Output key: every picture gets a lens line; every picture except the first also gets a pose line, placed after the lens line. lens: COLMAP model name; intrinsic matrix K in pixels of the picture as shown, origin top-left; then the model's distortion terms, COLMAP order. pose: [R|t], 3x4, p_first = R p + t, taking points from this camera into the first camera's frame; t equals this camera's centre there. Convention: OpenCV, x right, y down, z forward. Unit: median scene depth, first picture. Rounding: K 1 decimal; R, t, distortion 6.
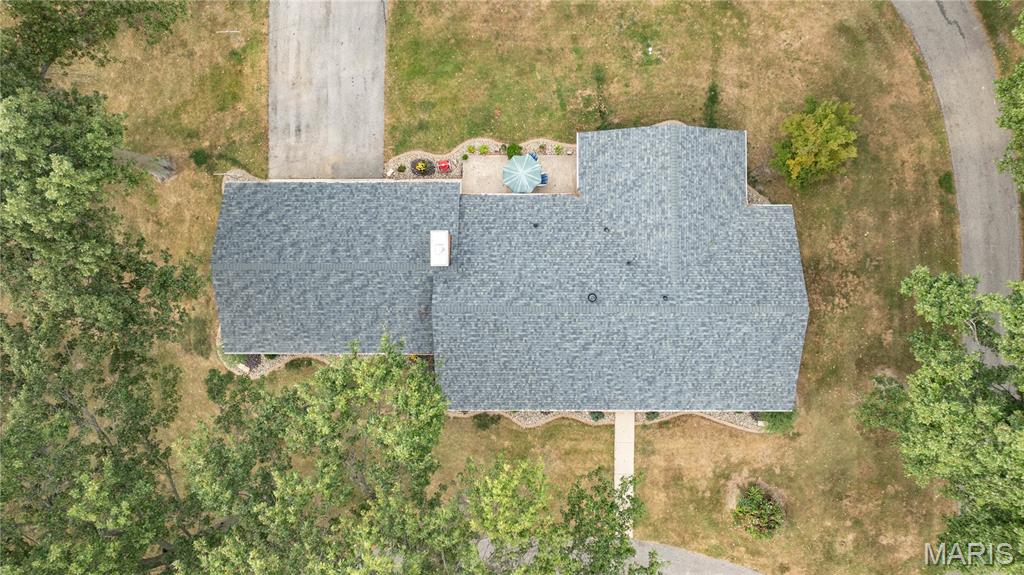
lens RADIAL K [[748.3, 0, 535.1], [0, 748.3, 221.4], [0, 0, 1]] dist [-0.023015, 0.008716]
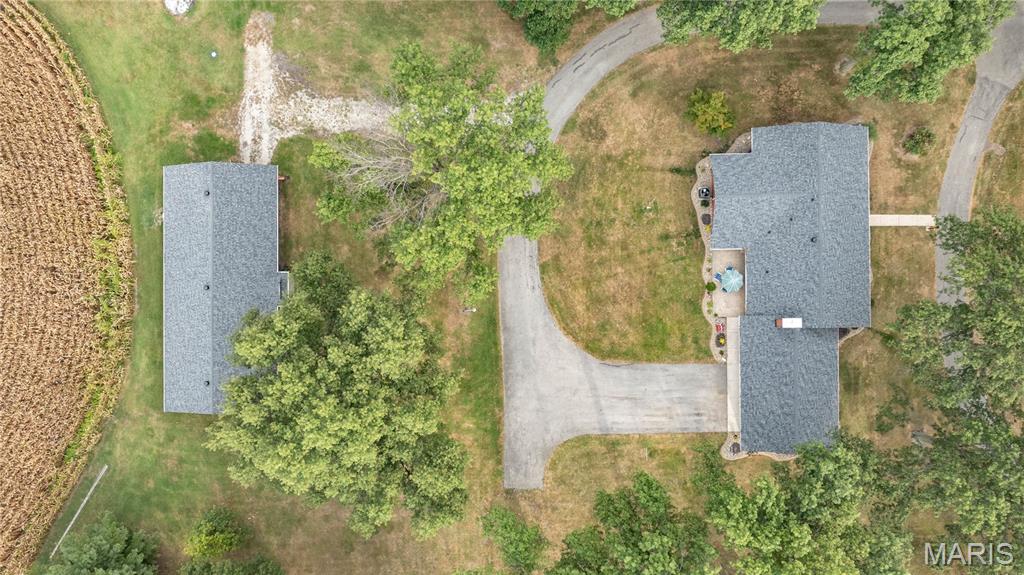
lens RADIAL K [[748.3, 0, 513.7], [0, 748.3, 289.7], [0, 0, 1]] dist [-0.023015, 0.008716]
pose [[-0.010993, -0.999862, 0.012453, -0.051056], [0.999916, -0.011078, -0.006787, -0.529881], [0.006924, 0.012378, 0.999899, -0.704728]]
